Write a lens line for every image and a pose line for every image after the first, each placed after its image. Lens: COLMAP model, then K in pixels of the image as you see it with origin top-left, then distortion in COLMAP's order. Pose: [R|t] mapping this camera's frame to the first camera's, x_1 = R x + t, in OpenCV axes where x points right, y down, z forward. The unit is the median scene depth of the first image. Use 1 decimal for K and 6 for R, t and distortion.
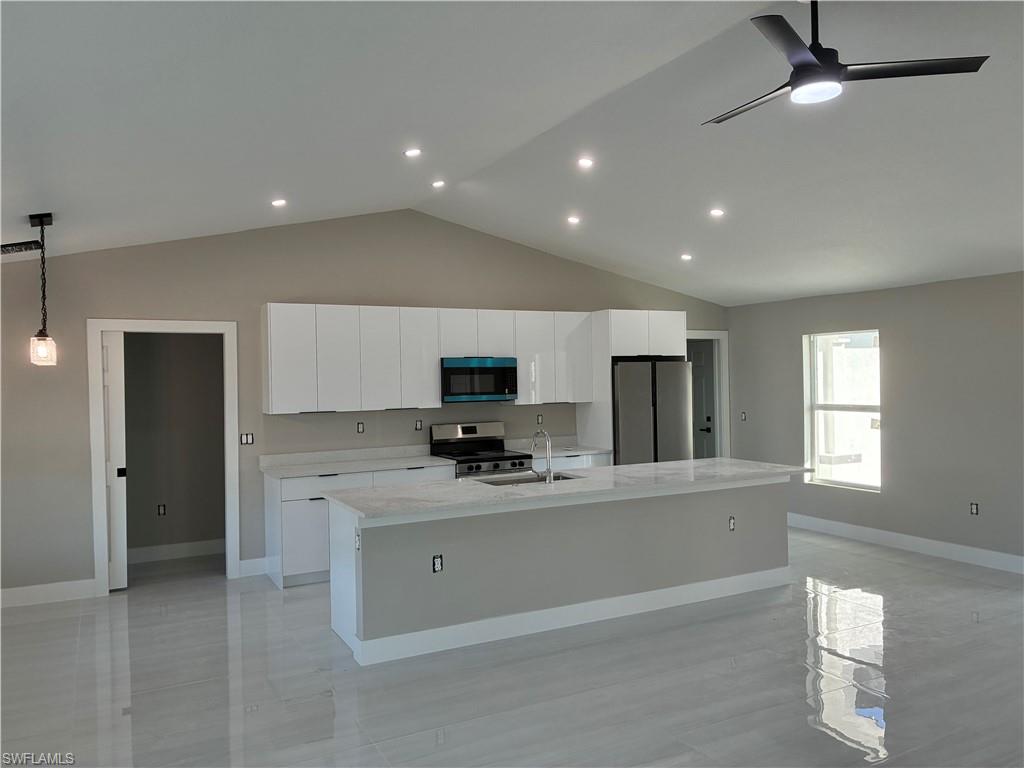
lens RADIAL K [[769.9, 0, 512.0], [0, 769.9, 384.0], [0, 0, 1]] dist [0.023173, -0.006545]
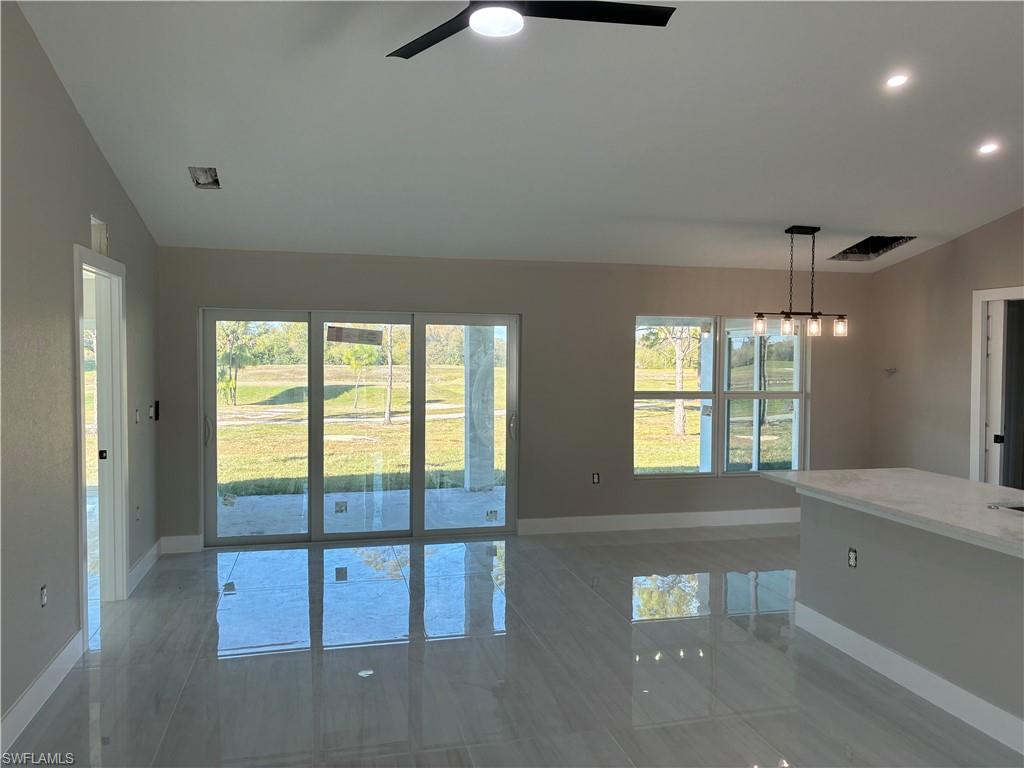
lens RADIAL K [[769.9, 0, 512.0], [0, 769.9, 384.0], [0, 0, 1]] dist [0.023173, -0.006545]
pose [[-0.248142, 0.052661, -0.967291, 0.530787], [-0.010508, 0.998316, 0.057045, -0.007979], [0.968667, 0.024319, -0.247170, 0.527188]]
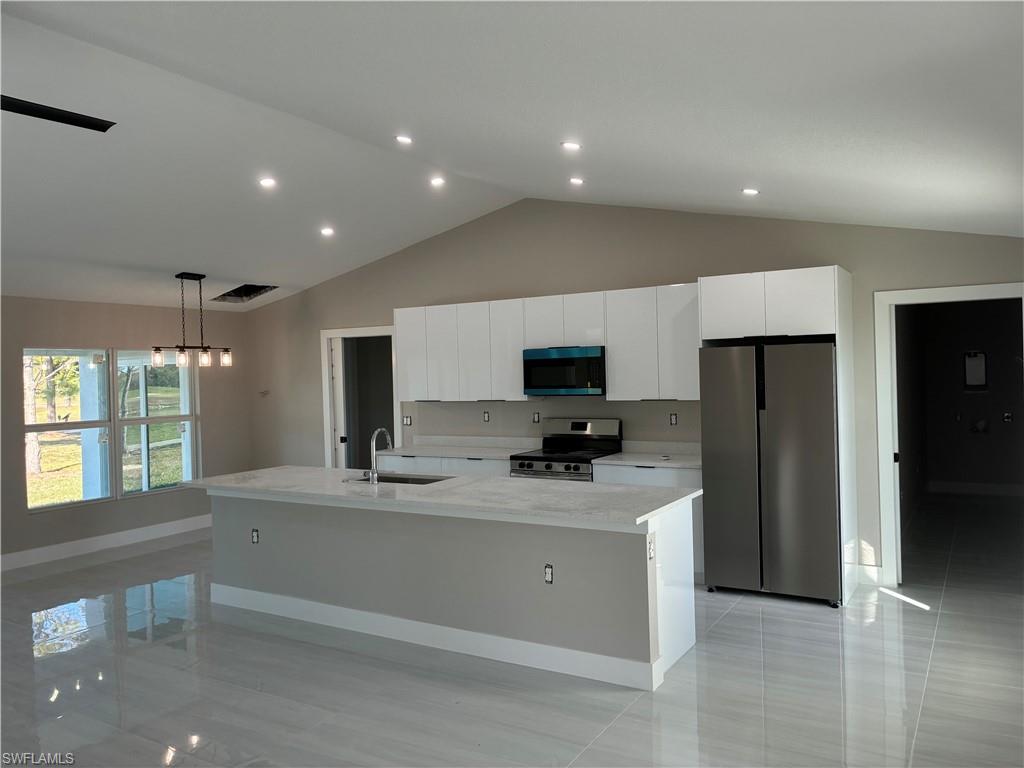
lens RADIAL K [[781.0, 0, 518.8], [0, 781.0, 377.2], [0, 0, 1]] dist [0.023498, -0.011541]
pose [[0.515014, 0.010671, -0.857116, 0.707641], [0.009533, 0.999789, 0.018175, -0.016090], [0.857129, -0.017531, 0.514803, 0.462199]]
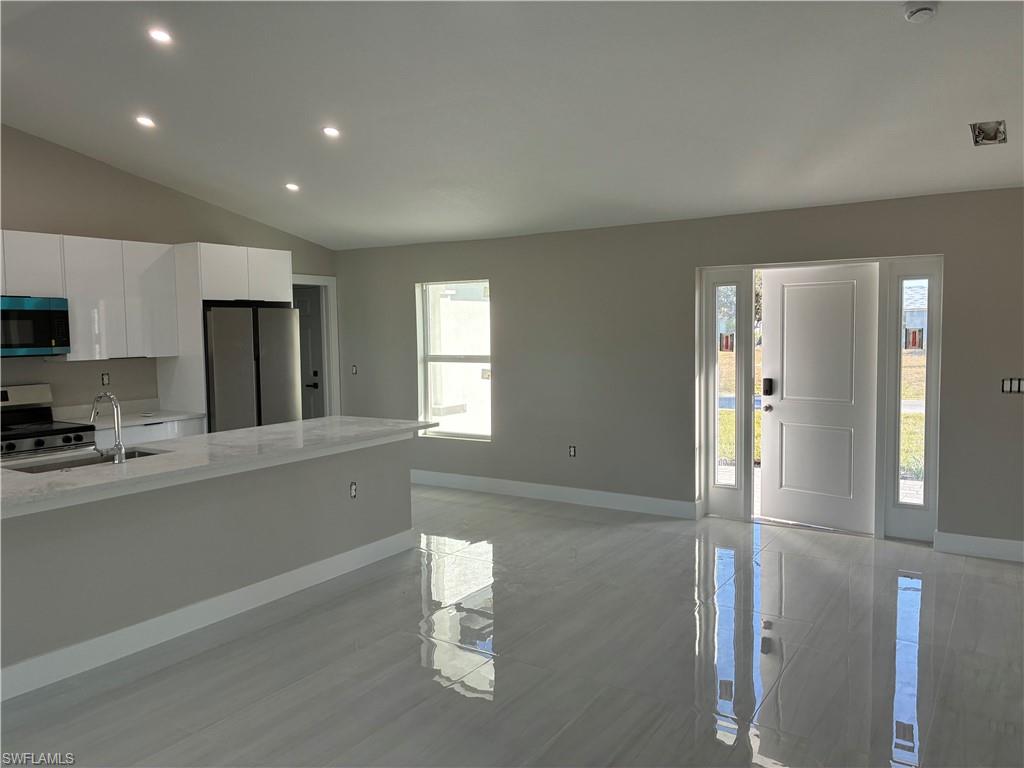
lens RADIAL K [[781.0, 0, 518.8], [0, 781.0, 377.2], [0, 0, 1]] dist [0.023498, -0.011541]
pose [[0.869557, -0.027144, 0.493086, 0.008326], [0.003189, 0.998776, 0.049357, 0.006095], [-0.493822, -0.041346, 0.868580, 0.102734]]
